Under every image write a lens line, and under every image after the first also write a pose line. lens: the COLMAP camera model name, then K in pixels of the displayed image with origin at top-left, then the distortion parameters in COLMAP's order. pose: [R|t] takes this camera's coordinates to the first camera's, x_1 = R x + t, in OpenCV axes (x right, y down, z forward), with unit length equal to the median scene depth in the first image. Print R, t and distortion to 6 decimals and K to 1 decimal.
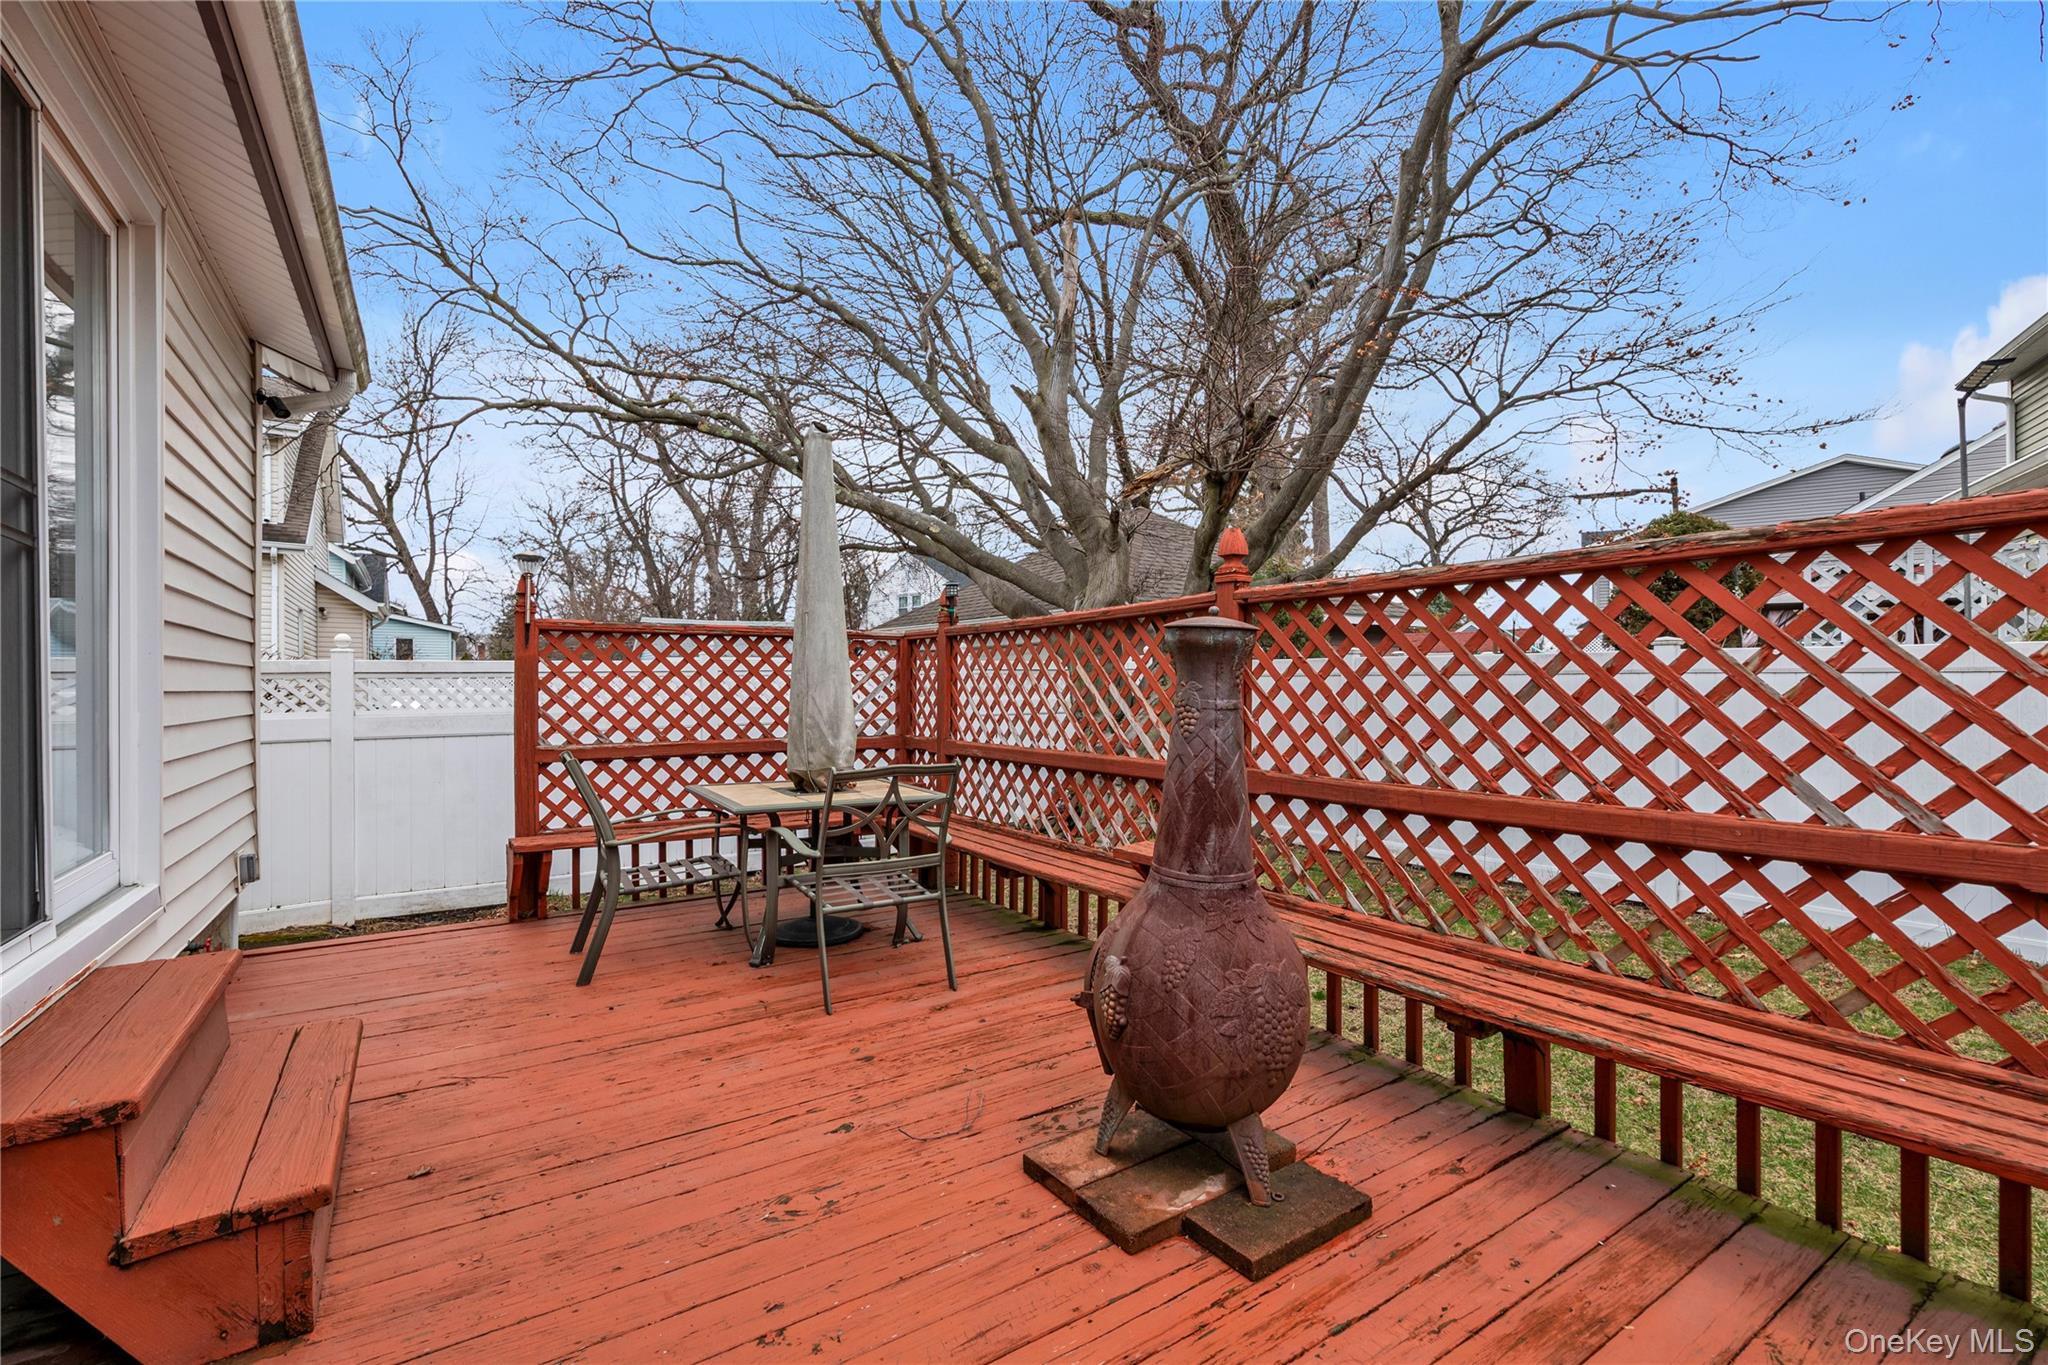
lens RADIAL K [[901.4, 0, 1019.8], [0, 901.4, 682.7], [0, 0, 1]] dist [0.002877, -0.000239]
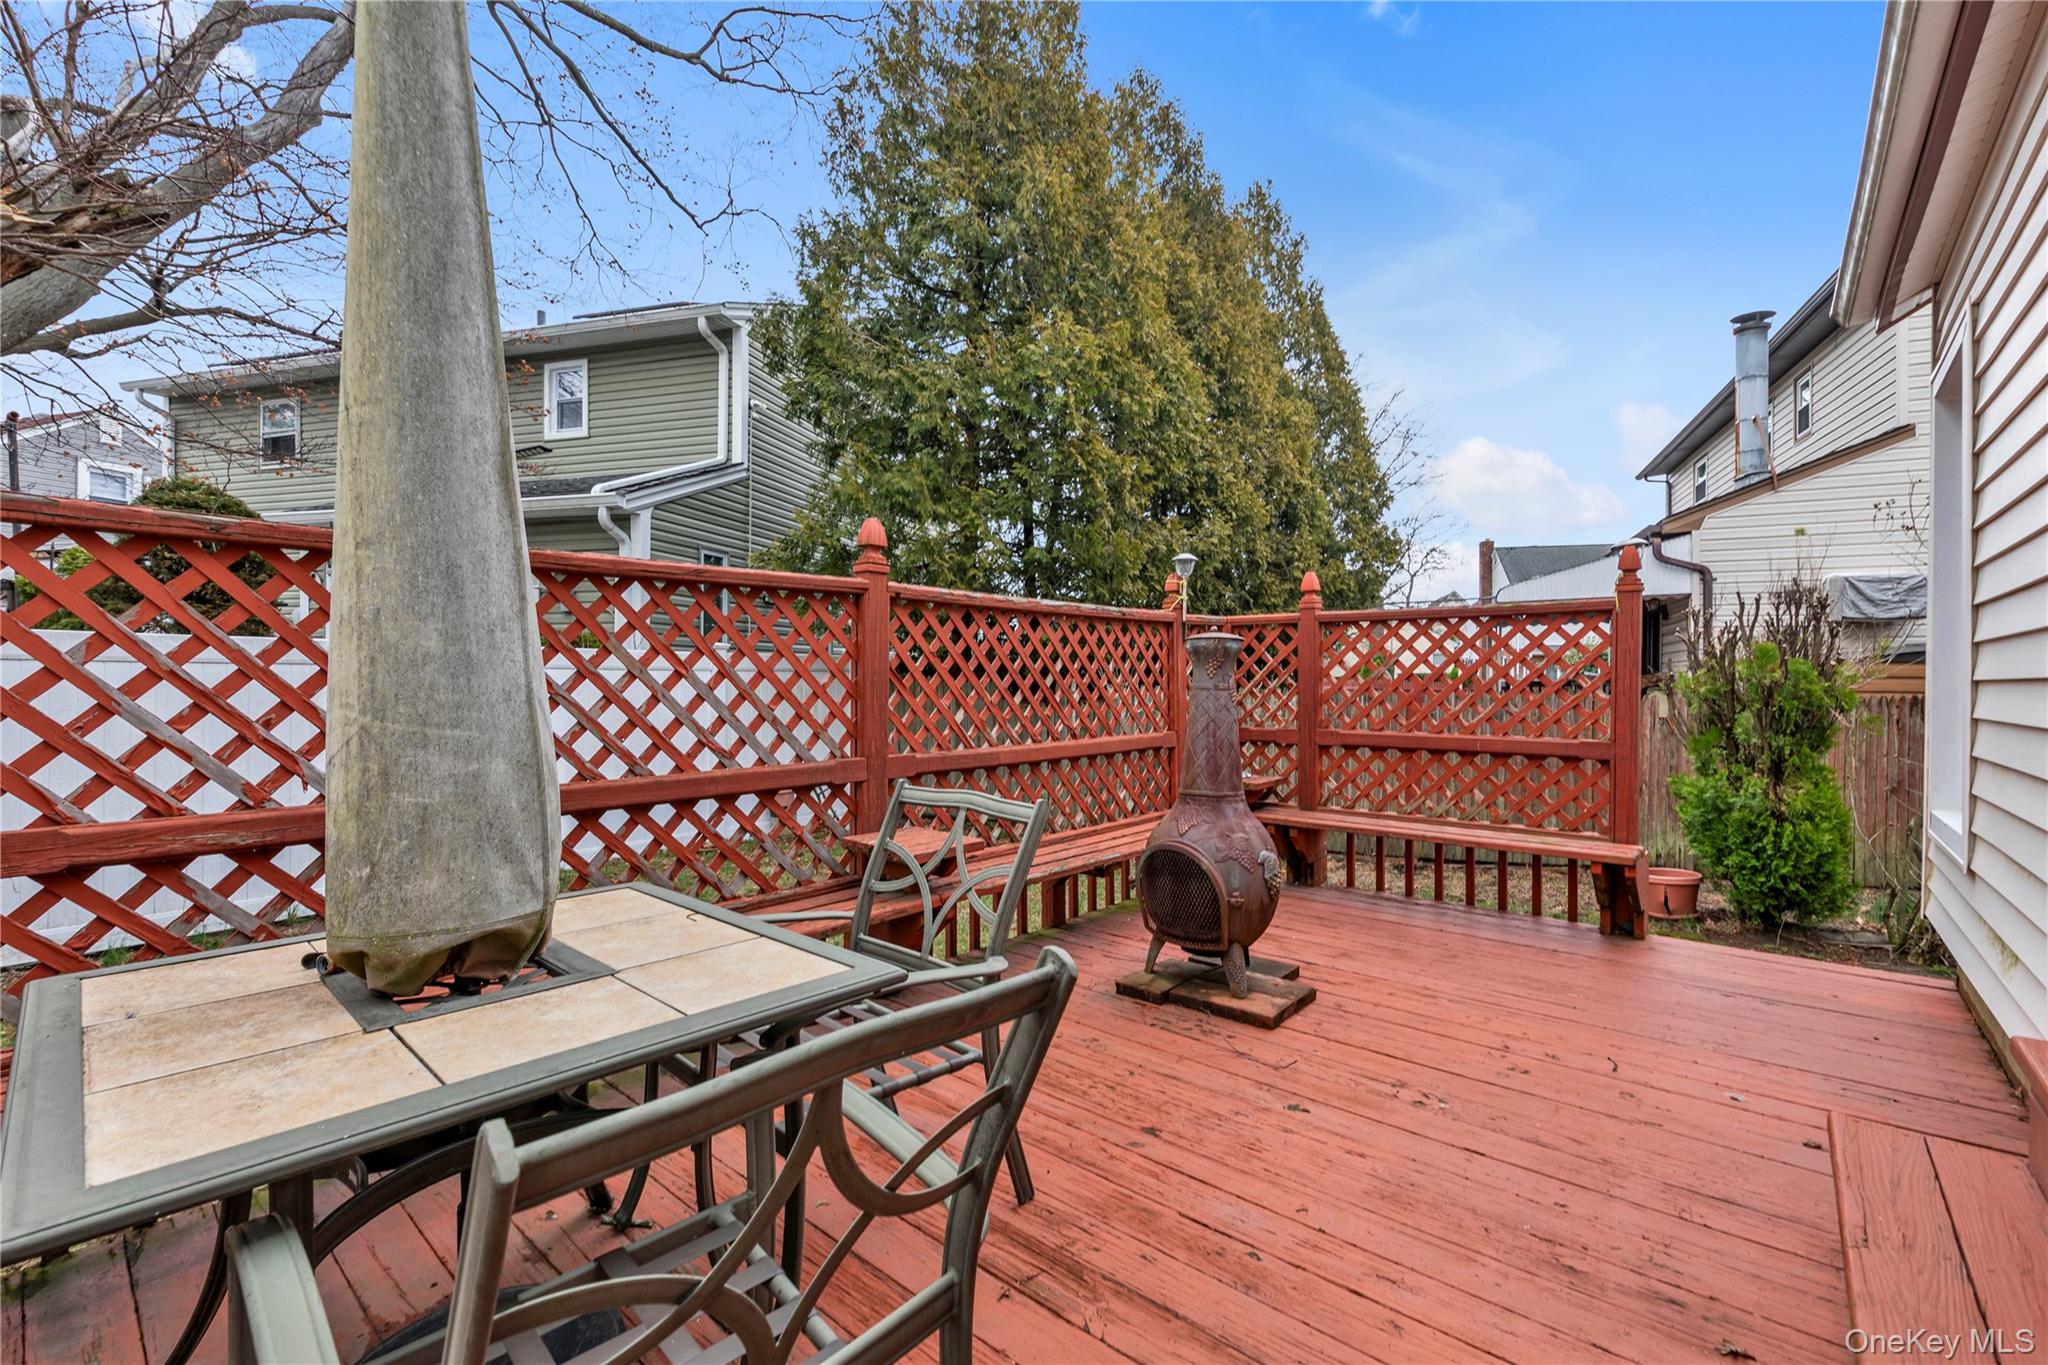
lens RADIAL K [[854.0, 0, 1019.1], [0, 854.0, 680.8], [0, 0, 1]] dist [-0.024525, 0.000007]
pose [[-0.251727, -0.002717, 0.967795, -0.521762], [-0.002406, 0.999995, 0.002181, 0.006107], [-0.967795, -0.001779, -0.251732, 0.778035]]
